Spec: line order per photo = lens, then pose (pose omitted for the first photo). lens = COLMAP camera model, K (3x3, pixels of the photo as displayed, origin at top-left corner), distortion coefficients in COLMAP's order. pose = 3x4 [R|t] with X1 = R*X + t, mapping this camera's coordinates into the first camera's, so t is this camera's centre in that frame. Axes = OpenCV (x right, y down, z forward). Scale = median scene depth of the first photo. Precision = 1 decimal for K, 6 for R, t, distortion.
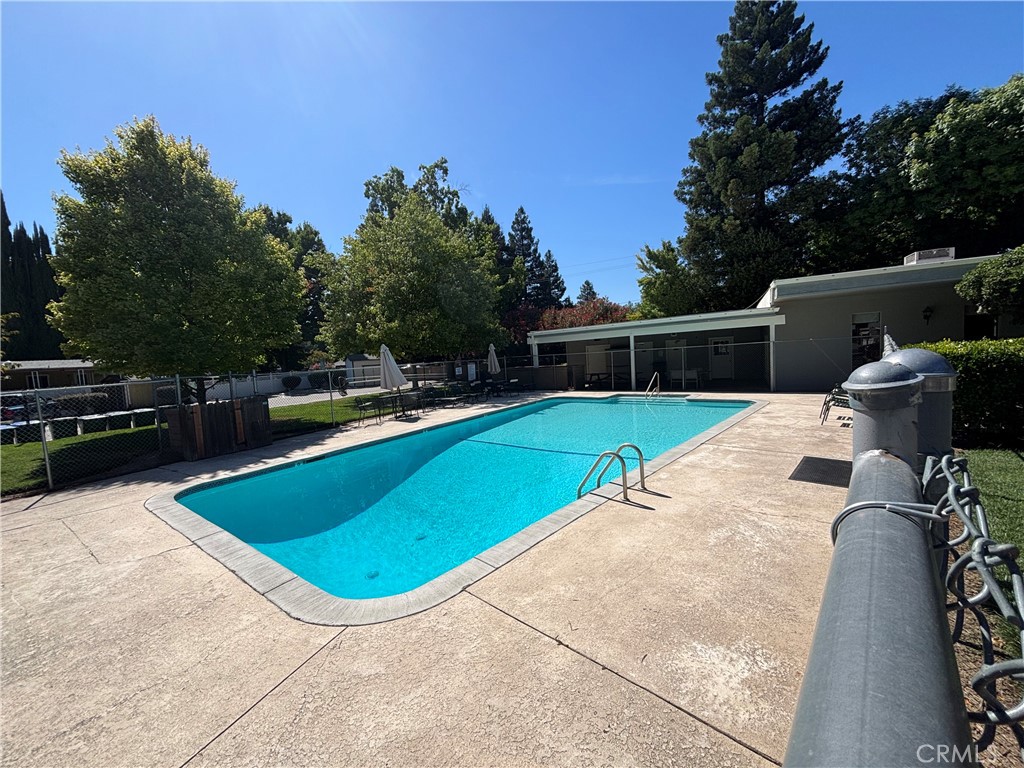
lens RADIAL K [[409.3, 0, 516.0], [0, 409.3, 384.9], [0, 0, 1]] dist [-0.012809, 0.003134]
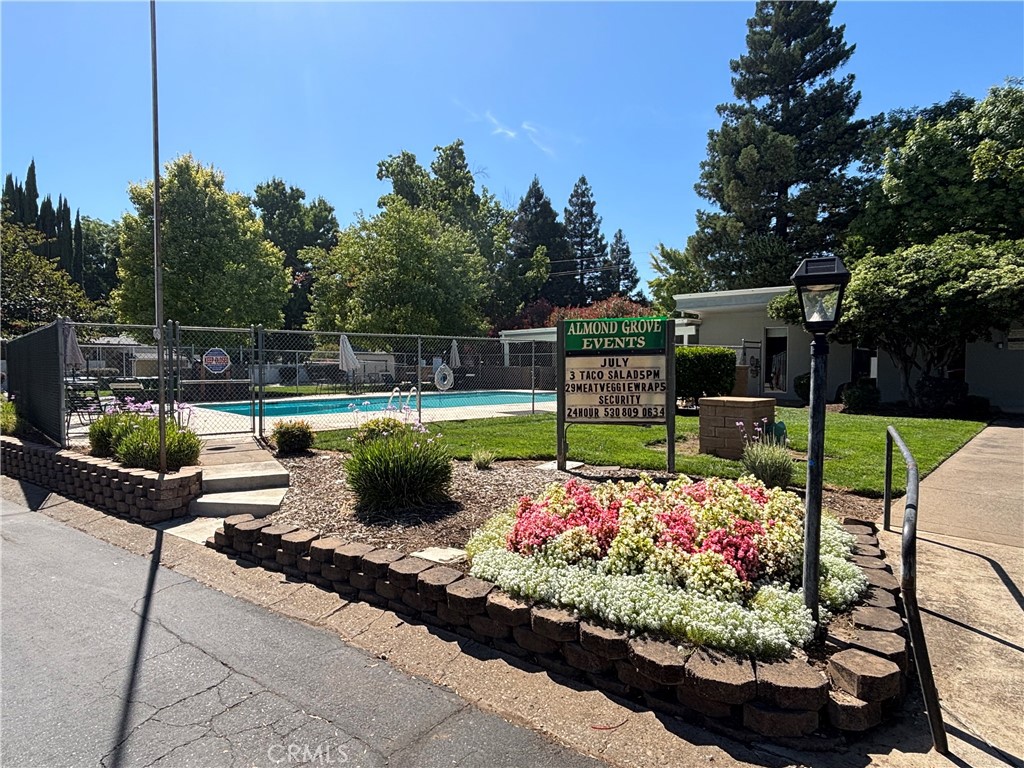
lens RADIAL K [[568.4, 0, 513.6], [0, 568.4, 383.9], [0, 0, 1]] dist [-0.002362, -0.009028]
pose [[0.986938, 0.065399, -0.147229, 0.179239], [-0.070666, 0.997024, -0.030828, 0.027517], [0.144775, 0.040830, 0.988622, -0.245562]]
